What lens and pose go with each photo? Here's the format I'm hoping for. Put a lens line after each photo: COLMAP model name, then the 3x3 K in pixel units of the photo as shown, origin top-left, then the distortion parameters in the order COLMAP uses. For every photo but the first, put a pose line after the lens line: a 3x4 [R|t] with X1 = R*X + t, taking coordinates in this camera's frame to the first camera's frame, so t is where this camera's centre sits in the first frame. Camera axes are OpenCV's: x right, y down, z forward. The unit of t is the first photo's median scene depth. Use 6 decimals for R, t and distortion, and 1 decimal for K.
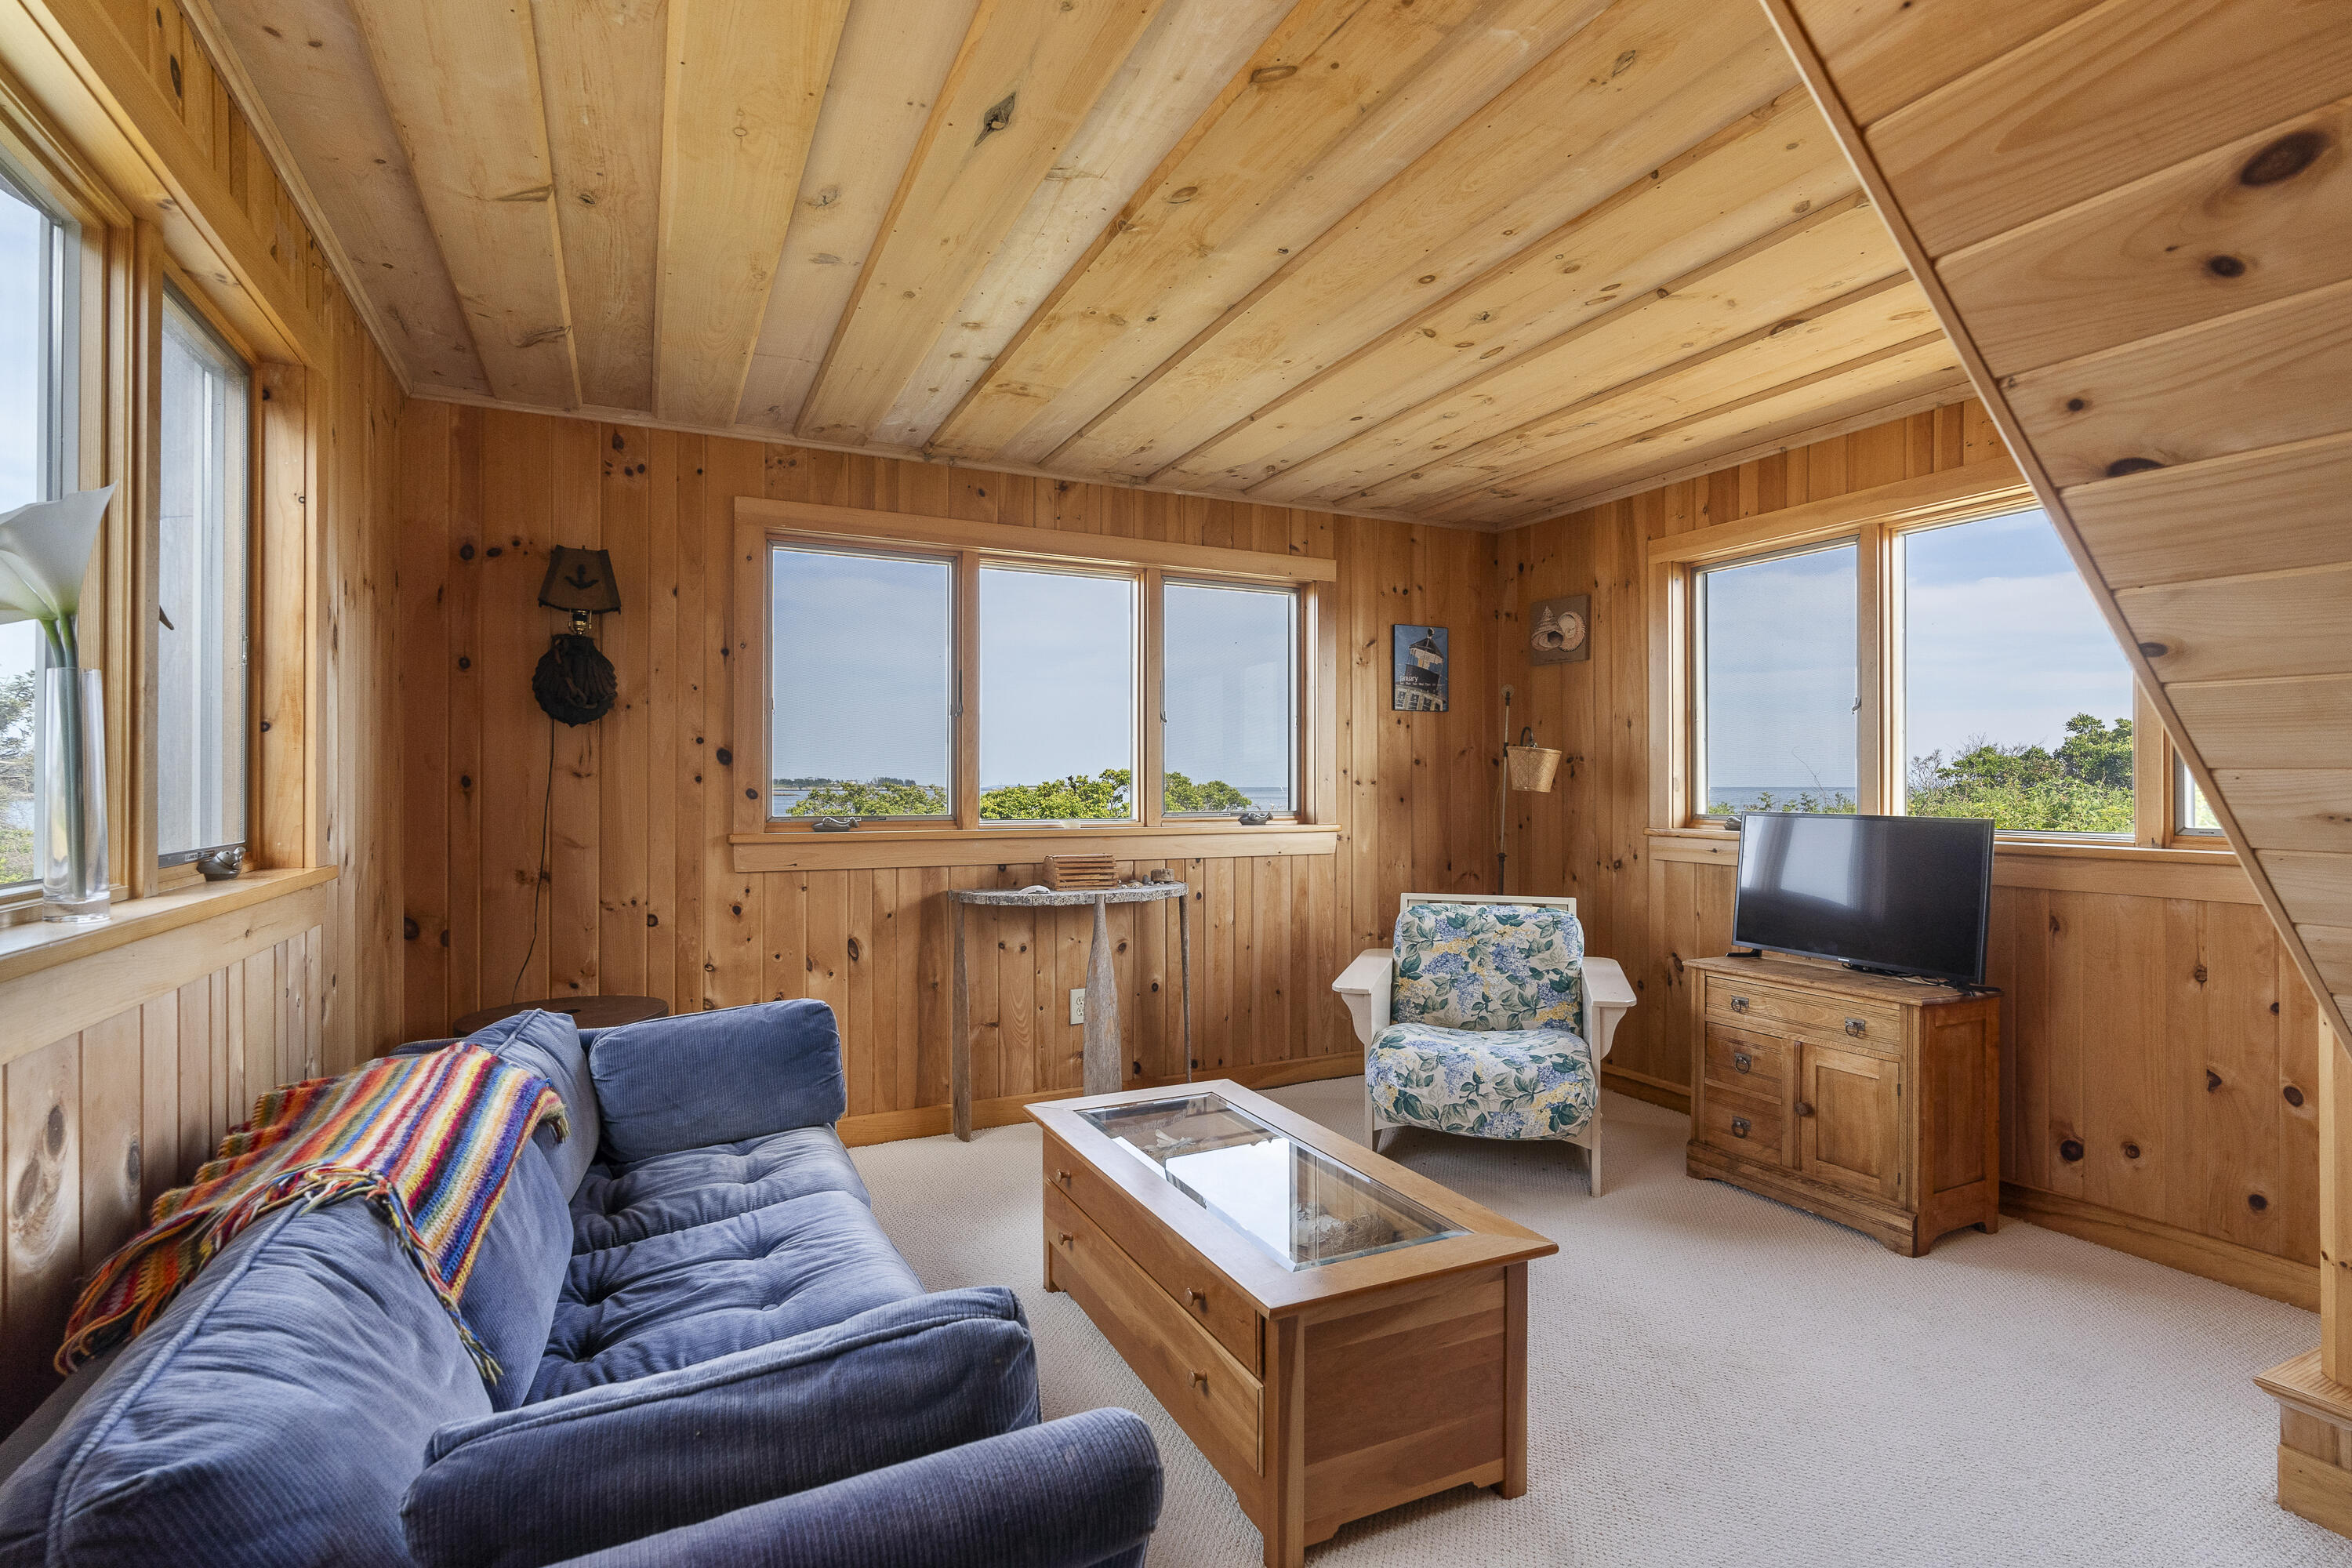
lens RADIAL K [[1122.5, 0, 1188.8], [0, 1122.5, 782.0], [0, 0, 1]] dist [-0.010118, 0.000853]
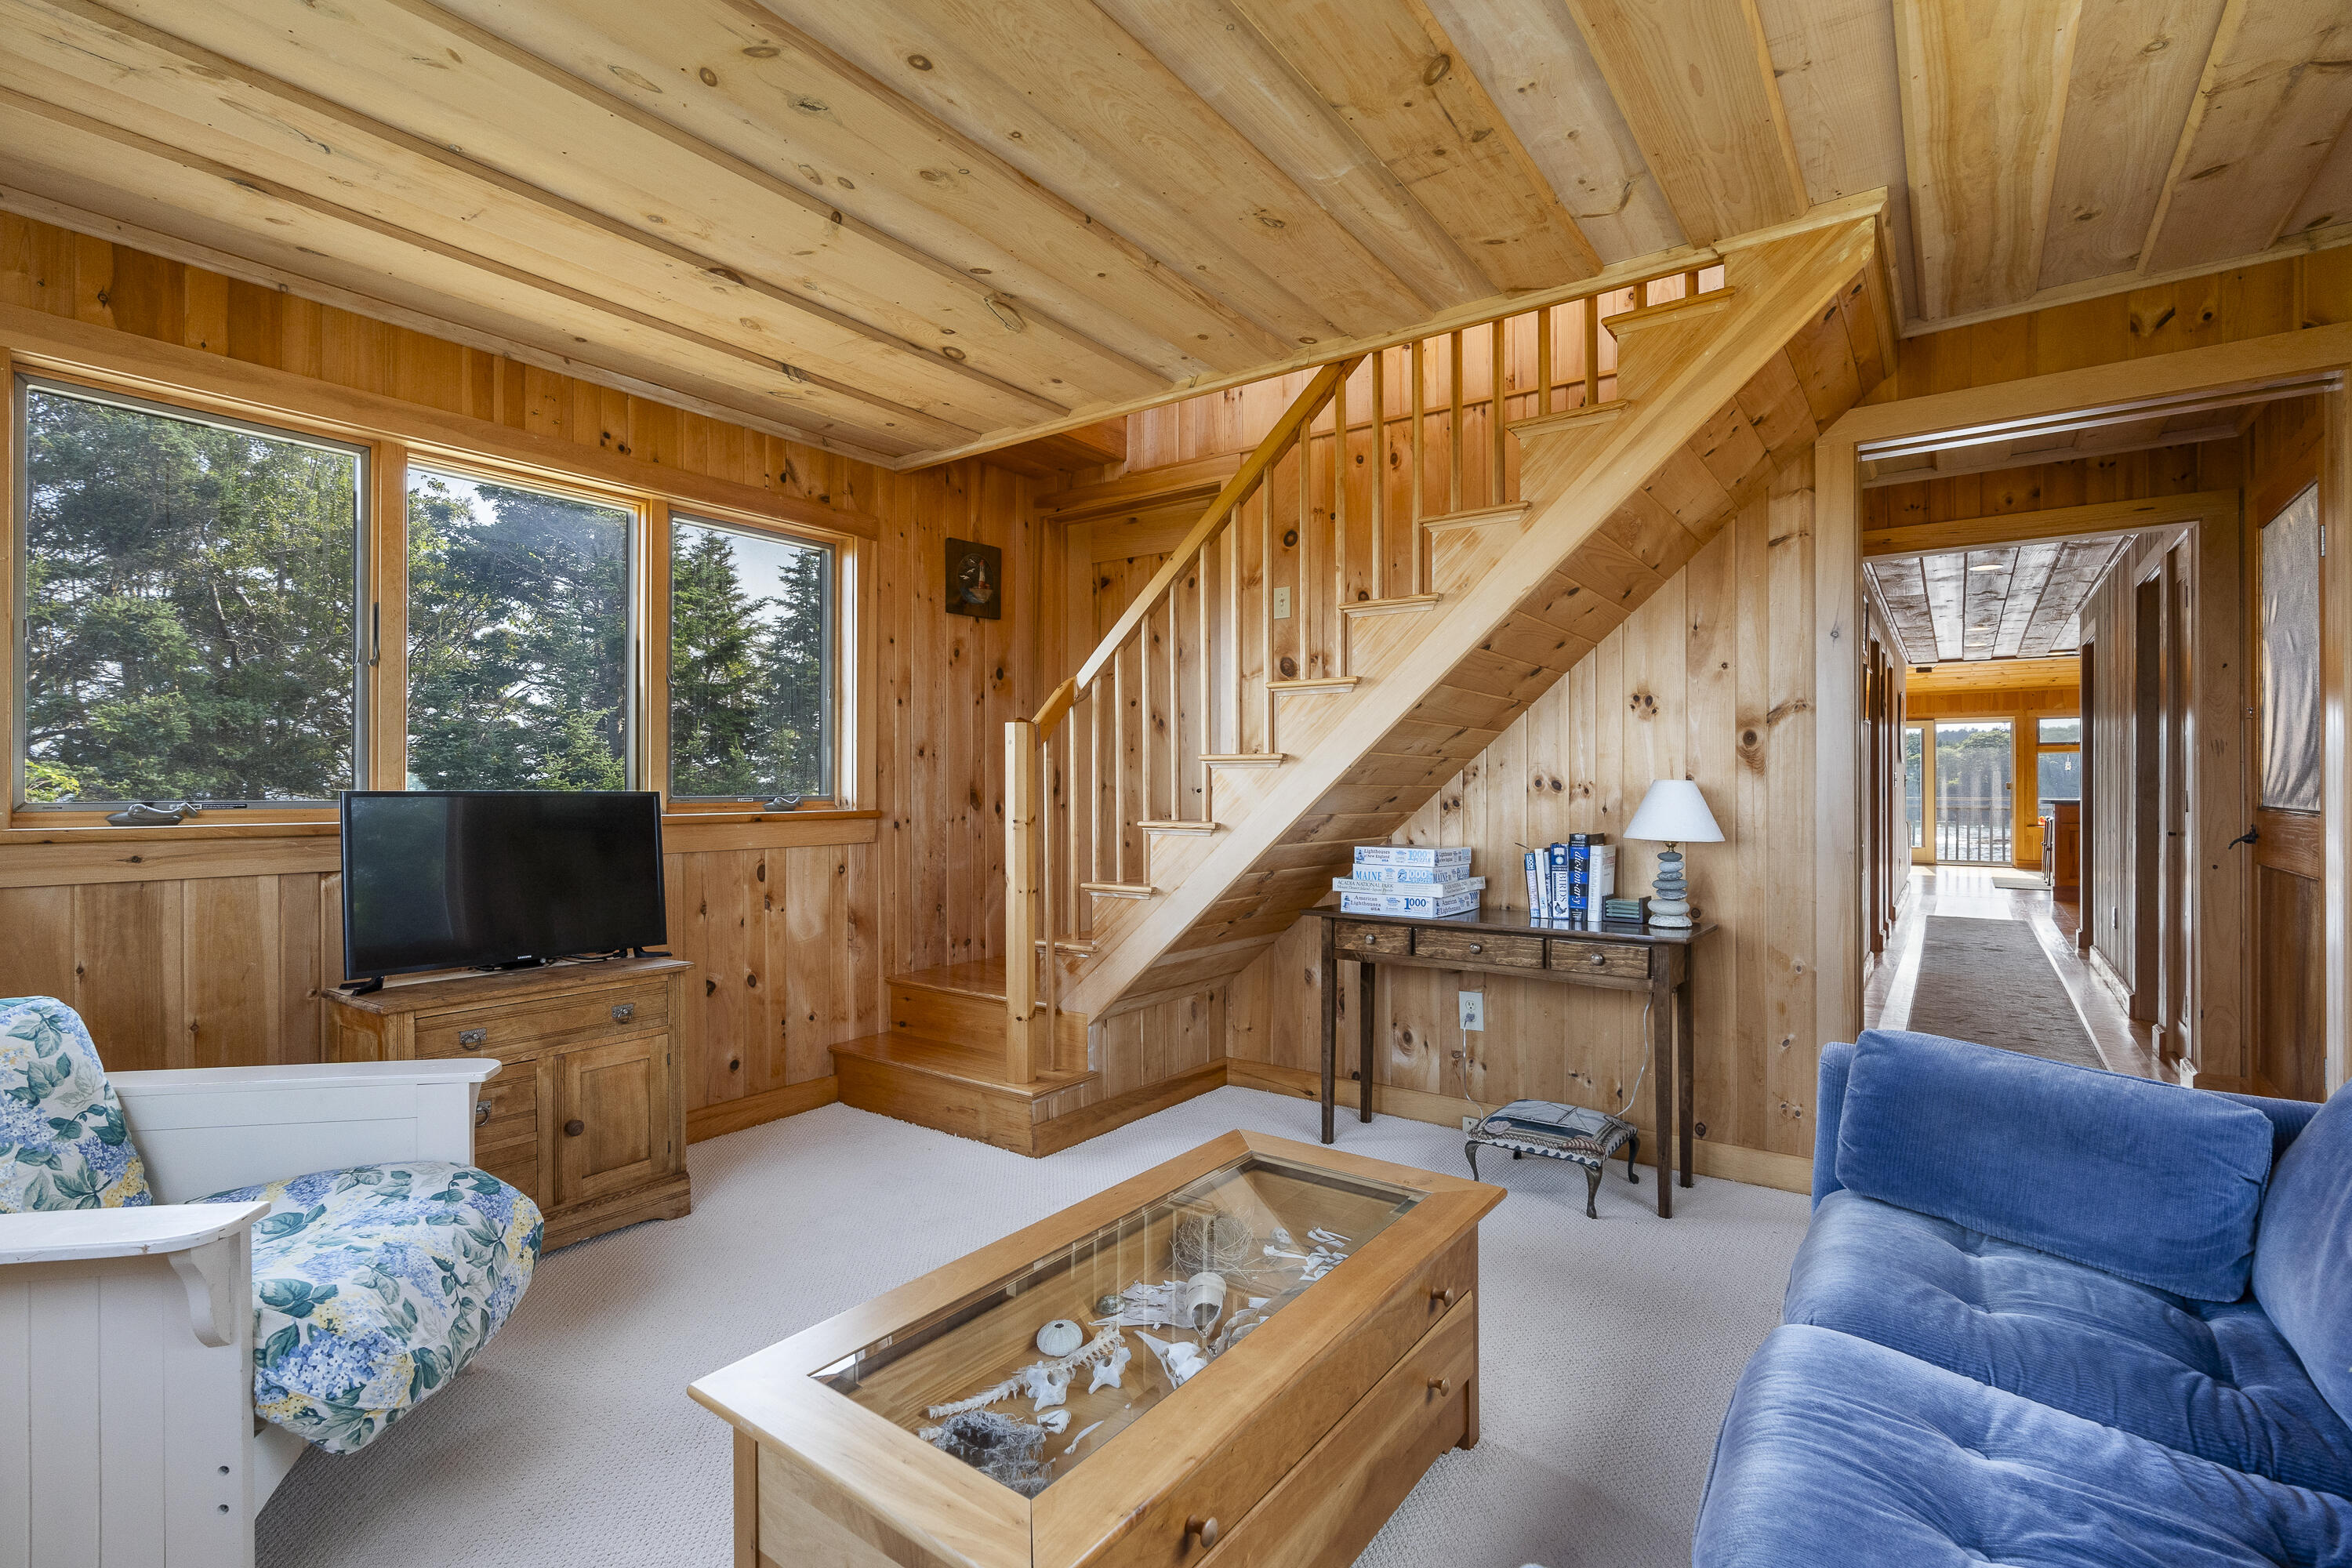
lens RADIAL K [[1069.1, 0, 1179.1], [0, 1069.1, 782.7], [0, 0, 1]] dist [-0.001510, 0.000063]
pose [[-0.458842, 0.001259, 0.888517, -0.385660], [-0.000436, 0.999999, -0.001642, 0.023563], [-0.888518, -0.001140, -0.458841, 0.912074]]
